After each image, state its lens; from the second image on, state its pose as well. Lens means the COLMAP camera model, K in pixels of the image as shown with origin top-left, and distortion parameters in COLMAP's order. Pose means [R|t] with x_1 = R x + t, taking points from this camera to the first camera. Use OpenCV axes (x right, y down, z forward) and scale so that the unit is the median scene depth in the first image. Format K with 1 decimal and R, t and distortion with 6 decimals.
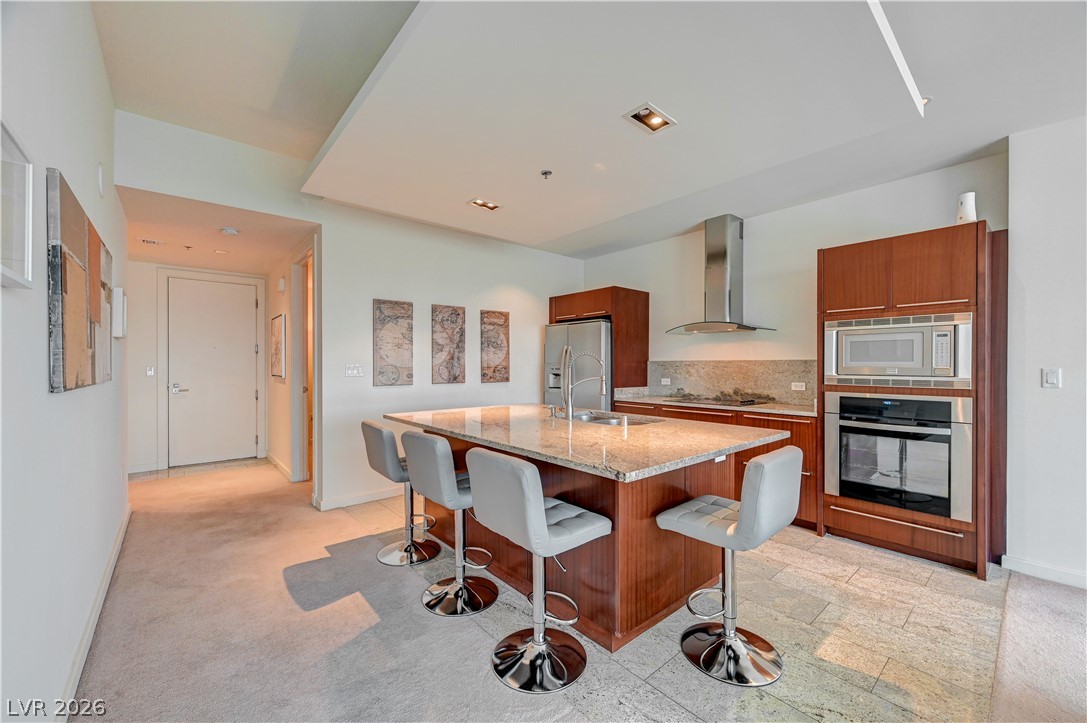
lens RADIAL K [[427.4, 0, 545.1], [0, 427.4, 365.5], [0, 0, 1]] dist [0.001986, 0.000219]
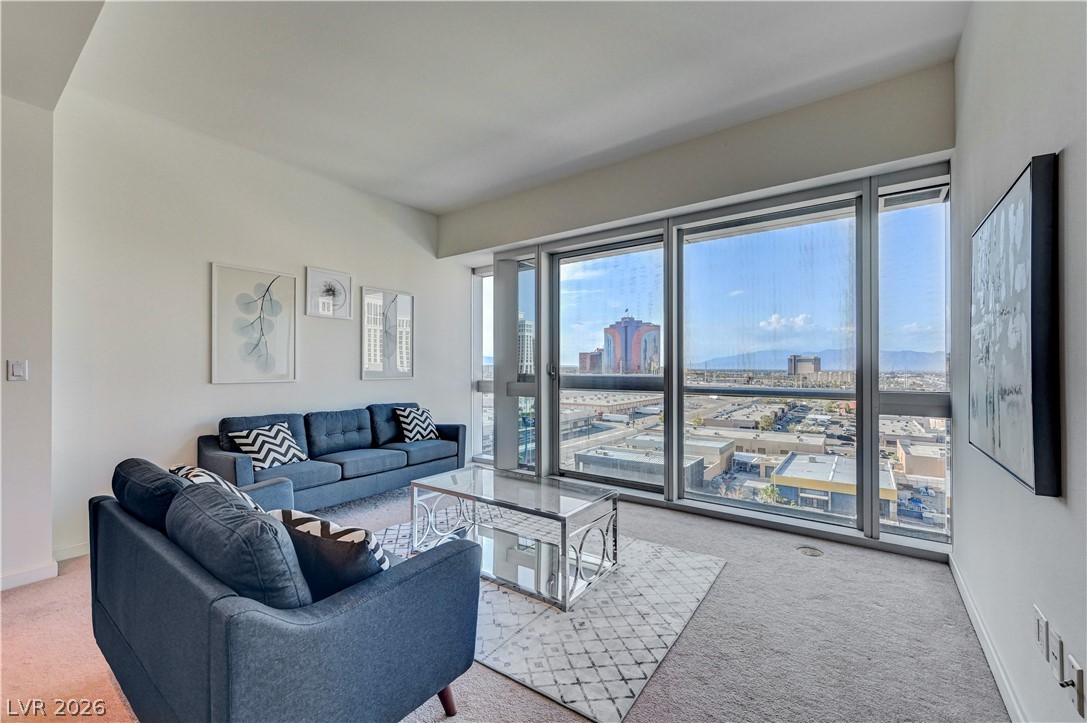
lens RADIAL K [[446.8, 0, 545.0], [0, 446.8, 366.2], [0, 0, 1]] dist [0.003438, -0.000199]
pose [[-0.228150, 0.002234, 0.973623, -0.024811], [0.001082, 0.999997, -0.002041, 0.014236], [-0.973625, 0.000588, -0.228152, 0.058565]]
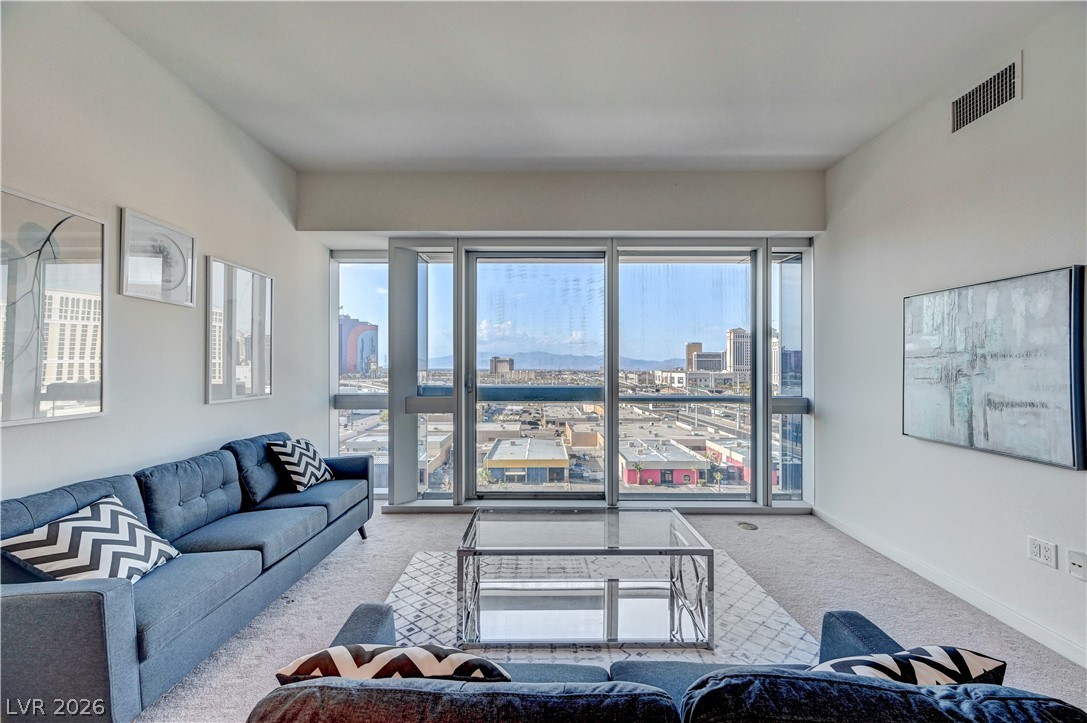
lens RADIAL K [[427.4, 0, 545.1], [0, 427.4, 365.5], [0, 0, 1]] dist [0.001986, 0.000219]
pose [[-0.756032, 0.001506, 0.654533, 0.306429], [-0.000301, 0.999996, -0.002648, -0.011604], [-0.654535, -0.002199, -0.756029, 0.390666]]
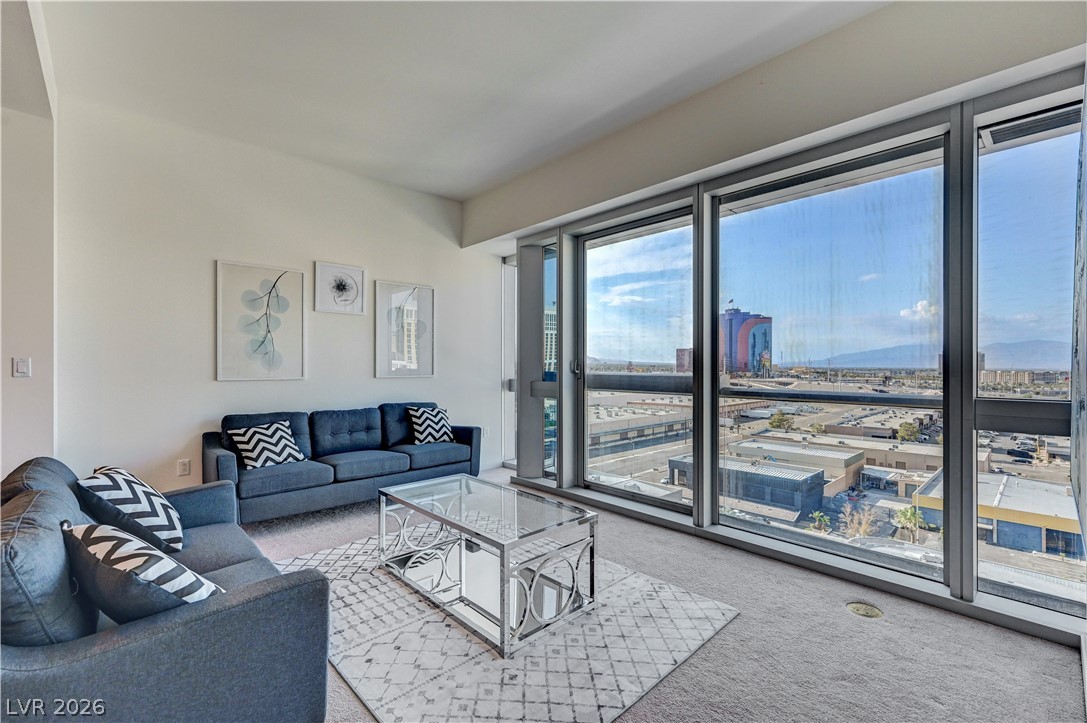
lens RADIAL K [[473.5, 0, 545.4], [0, 473.5, 366.2], [0, 0, 1]] dist [0.005980, 0.000373]
pose [[-0.036516, -0.003274, 0.999328, 0.016529], [0.000356, 0.999995, 0.003290, 0.014544], [-0.999333, 0.000476, -0.036514, -0.105378]]
